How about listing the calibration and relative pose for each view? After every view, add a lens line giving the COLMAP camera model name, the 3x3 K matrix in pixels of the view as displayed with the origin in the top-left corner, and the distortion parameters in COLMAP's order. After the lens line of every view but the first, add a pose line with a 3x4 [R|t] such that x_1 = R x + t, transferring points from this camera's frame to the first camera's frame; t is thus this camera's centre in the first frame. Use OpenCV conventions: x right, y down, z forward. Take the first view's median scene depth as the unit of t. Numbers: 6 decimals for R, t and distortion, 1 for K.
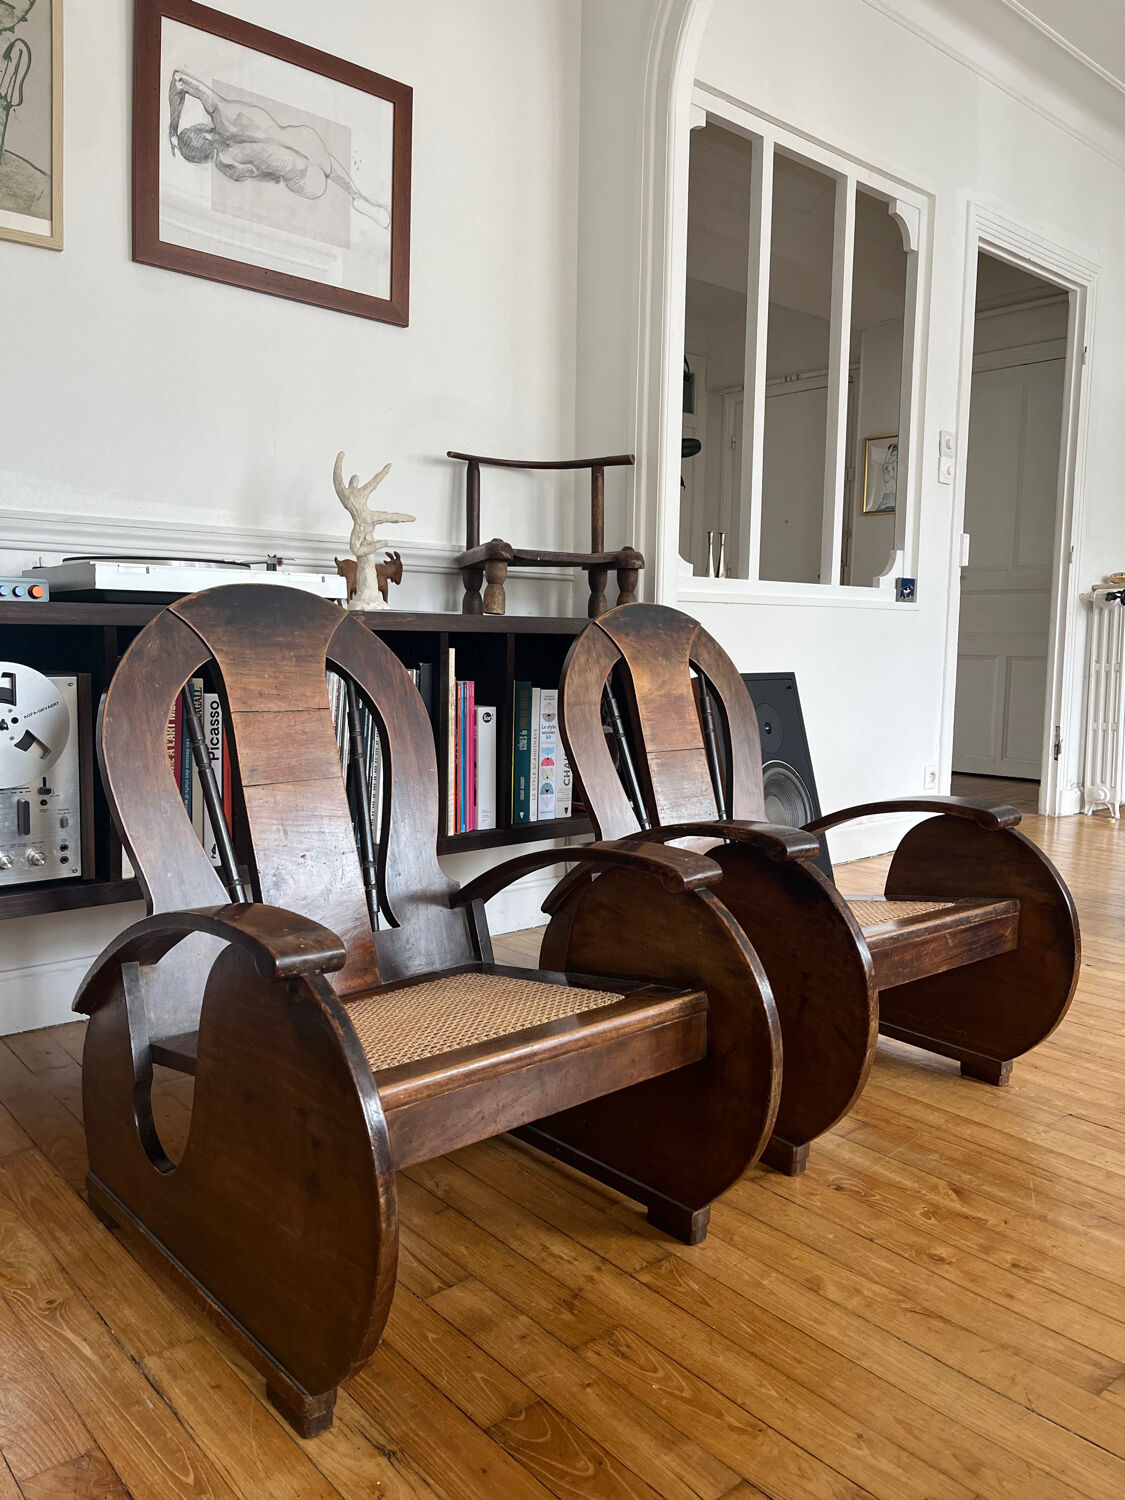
lens RADIAL K [[1131.9, 0, 573.6], [0, 1131.9, 739.3], [0, 0, 1]] dist [0.067865, -0.098742]
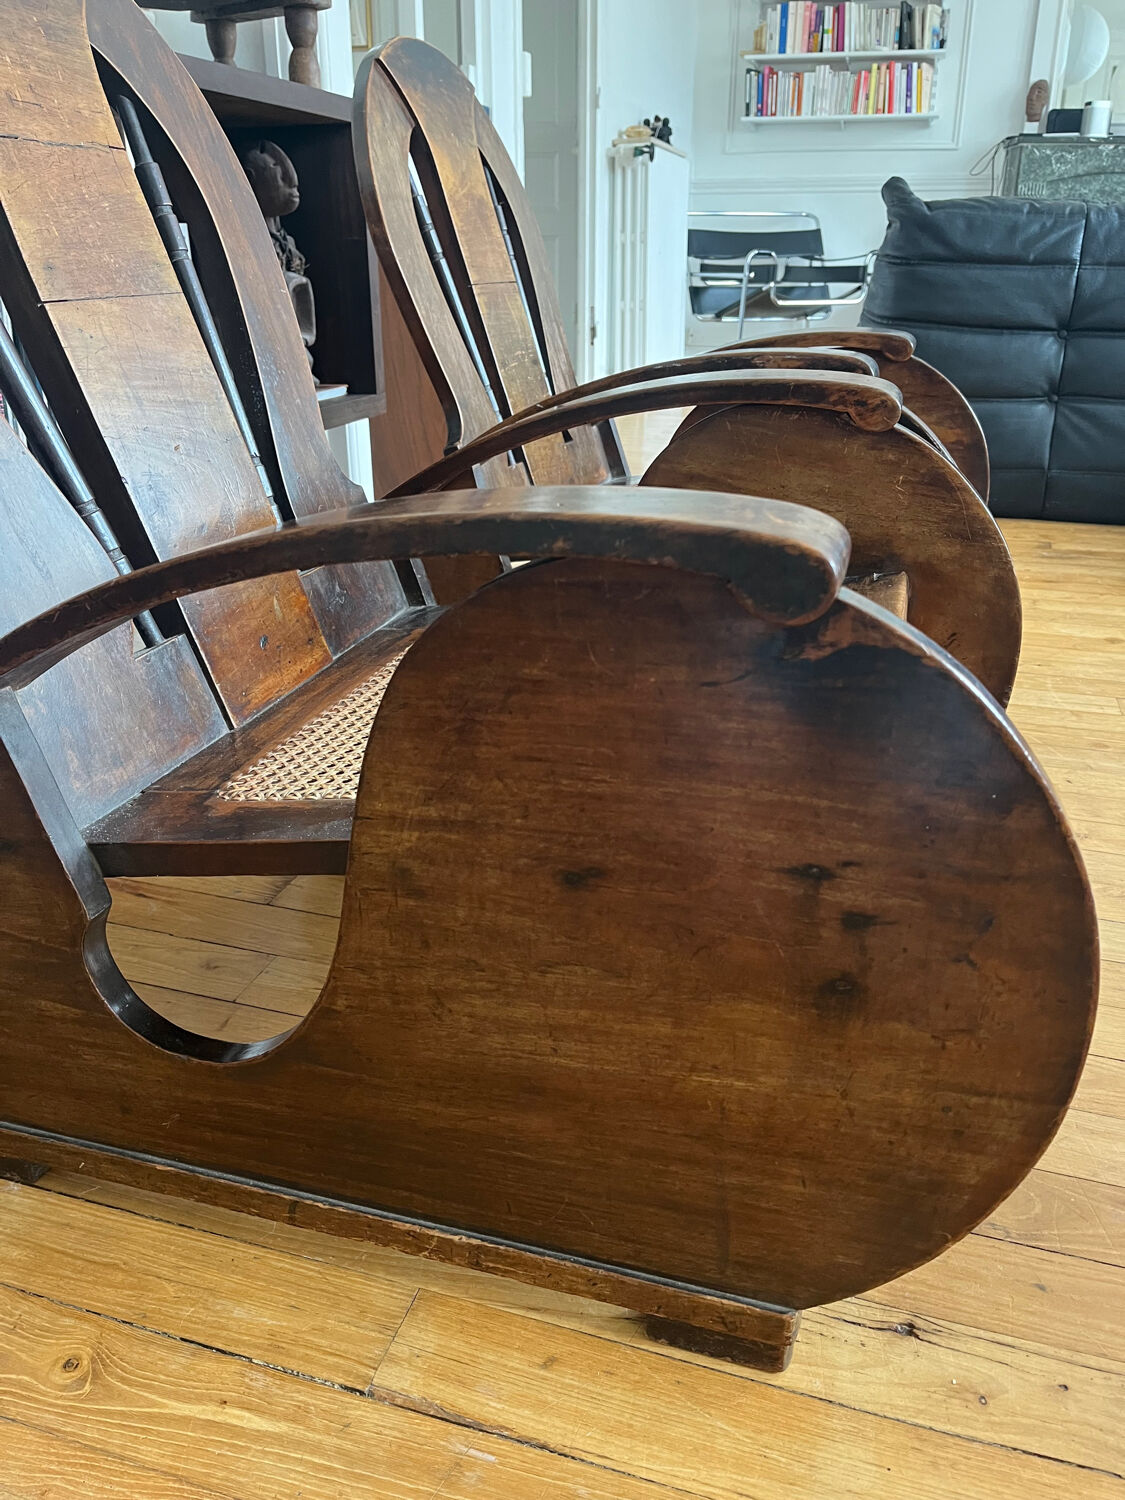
lens RADIAL K [[1134.5, 0, 573.3], [0, 1134.5, 751.6], [0, 0, 1]] dist [0.069895, -0.100868]
pose [[0.850559, -0.220847, 0.477259, -0.311673], [0.060789, 0.942750, 0.327912, 0.062182], [-0.522354, -0.249896, 0.815290, 0.377647]]
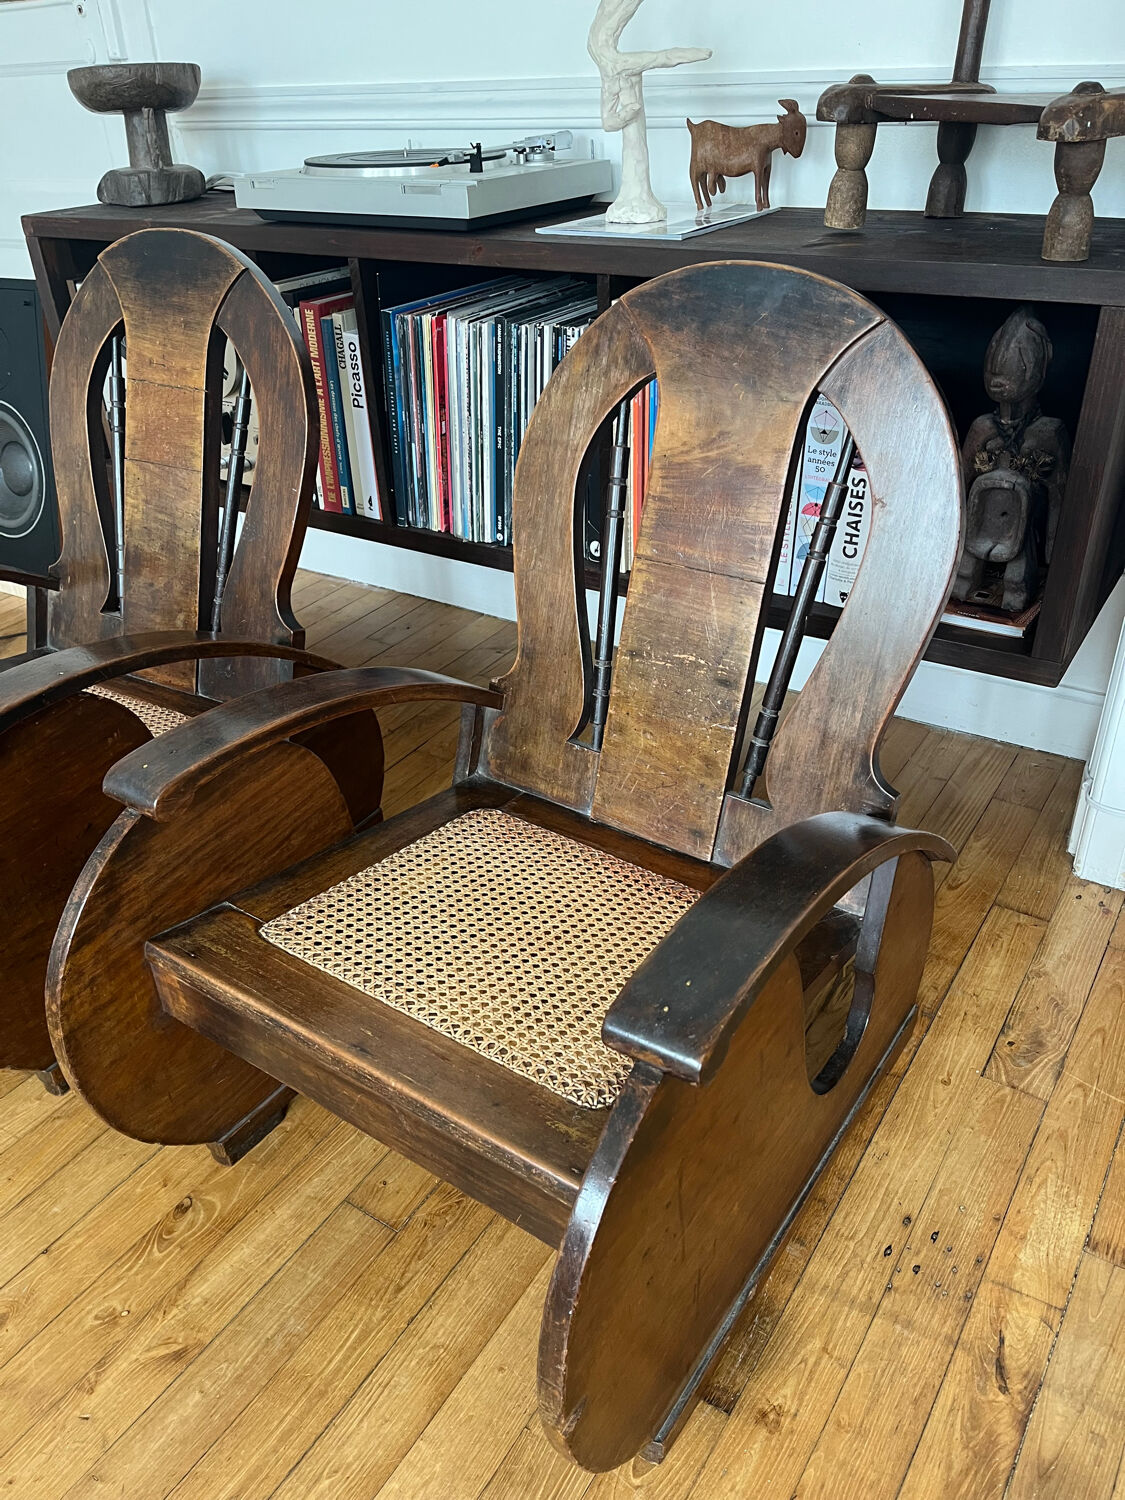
lens RADIAL K [[1134.5, 0, 573.3], [0, 1134.5, 751.6], [0, 0, 1]] dist [0.069895, -0.100868]
pose [[0.273096, 0.482179, -0.832419, 0.662965], [-0.045495, 0.870818, 0.489496, -0.207576], [0.960910, -0.095809, 0.259754, 0.915879]]
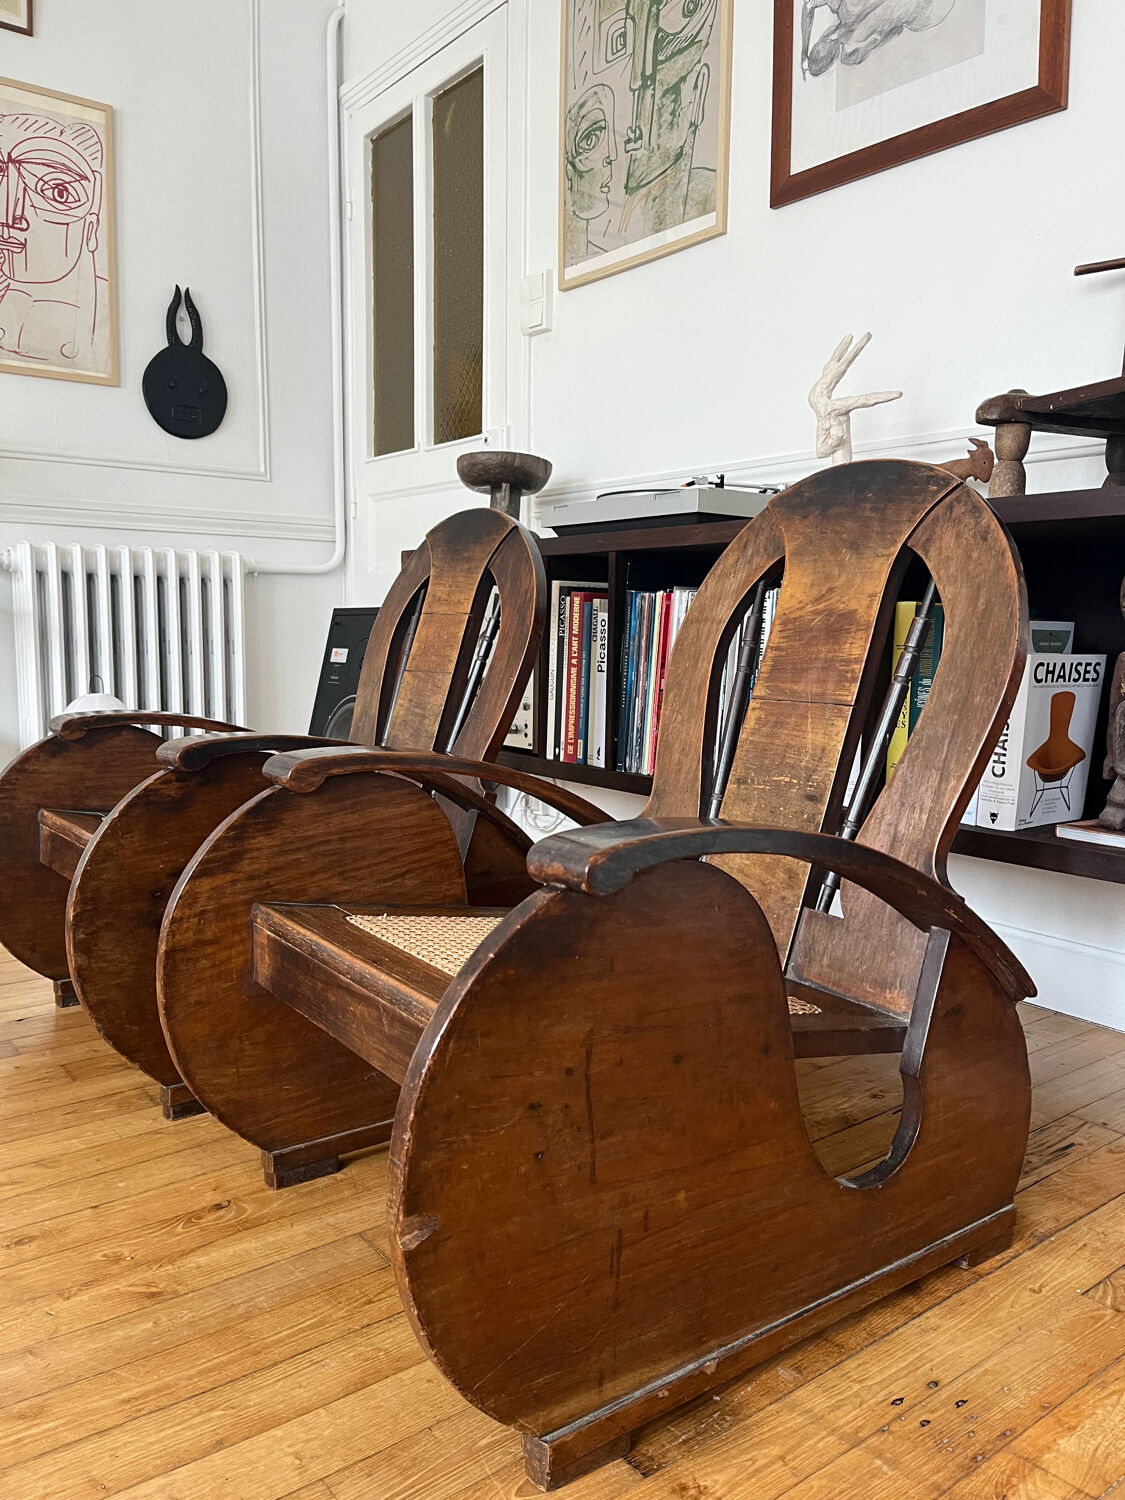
lens RADIAL K [[1127.6, 0, 572.0], [0, 1127.6, 749.8], [0, 0, 1]] dist [0.075158, -0.108843]
pose [[-0.058636, 0.095058, -0.993743, 0.814246], [-0.105359, 0.989307, 0.100850, -0.015359], [0.992704, 0.110613, -0.047993, 1.053499]]
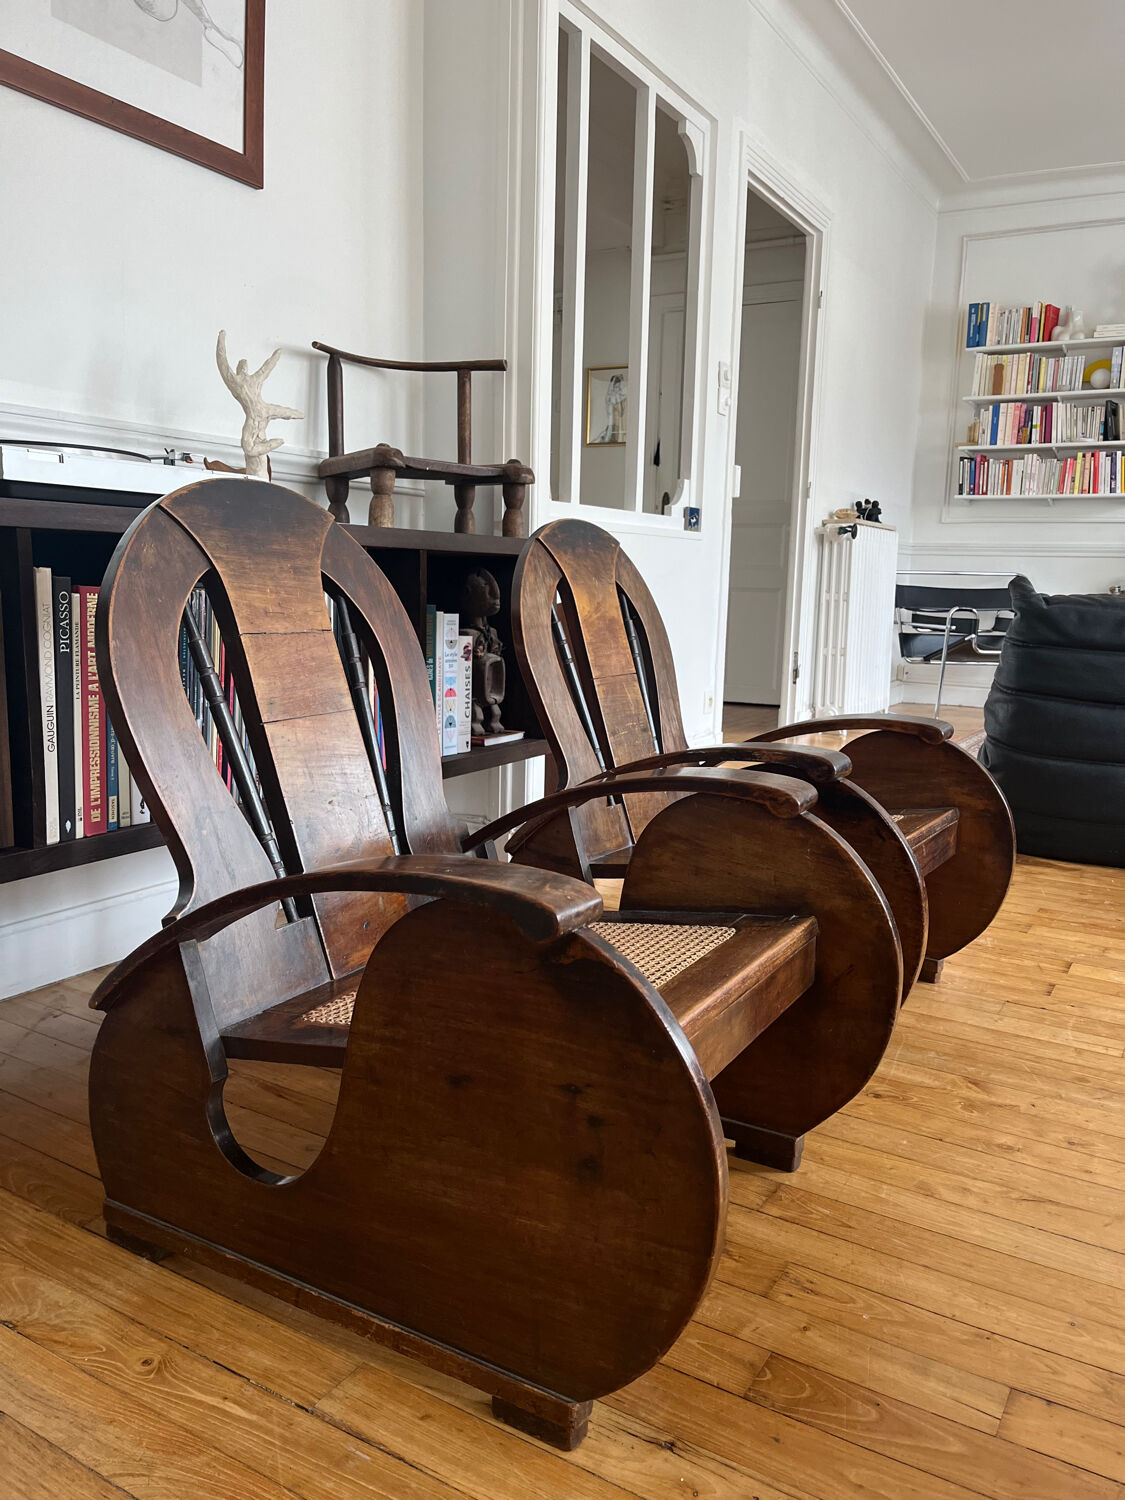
lens RADIAL K [[1133.2, 0, 578.7], [0, 1133.2, 750.2], [0, 0, 1]] dist [0.064271, -0.092843]
pose [[0.949353, -0.040687, 0.311565, -0.278237], [0.020145, 0.997422, 0.068869, 0.007028], [-0.313564, -0.059104, 0.947726, 0.112032]]
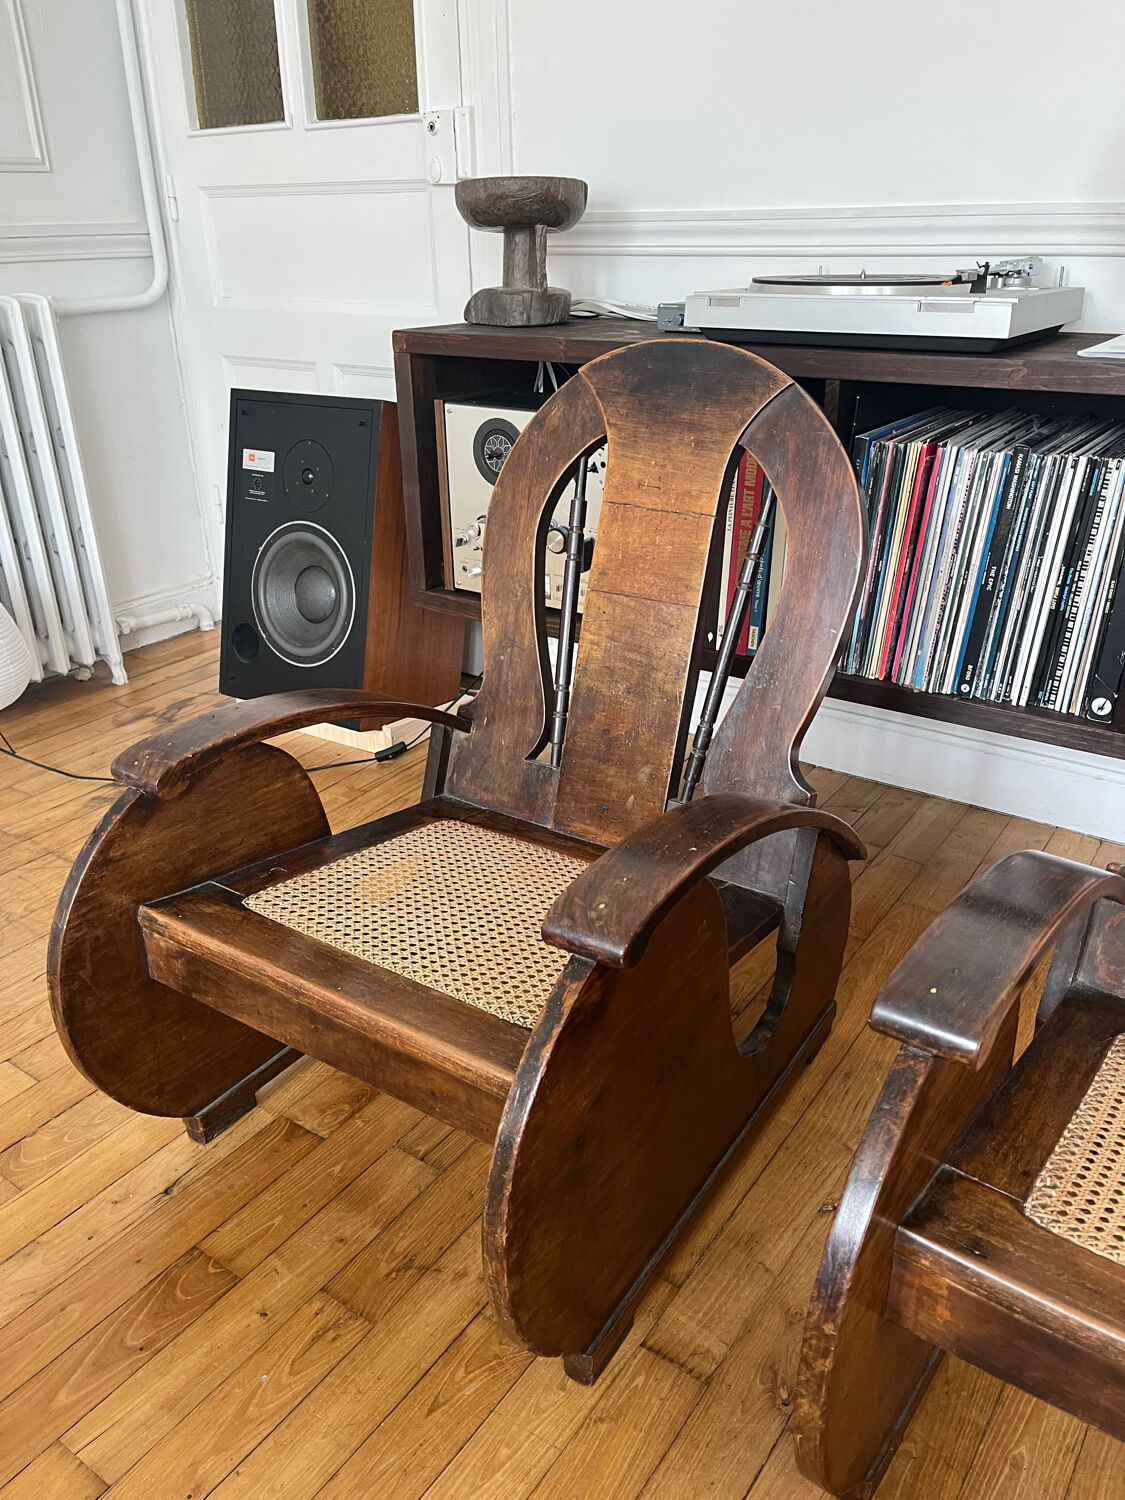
lens RADIAL K [[1133.2, 0, 578.7], [0, 1133.2, 750.2], [0, 0, 1]] dist [0.064271, -0.092843]
pose [[0.245839, 0.389182, -0.887751, 0.457955], [-0.074092, 0.920723, 0.383119, -0.152676], [0.966475, -0.028410, 0.255184, 0.638957]]
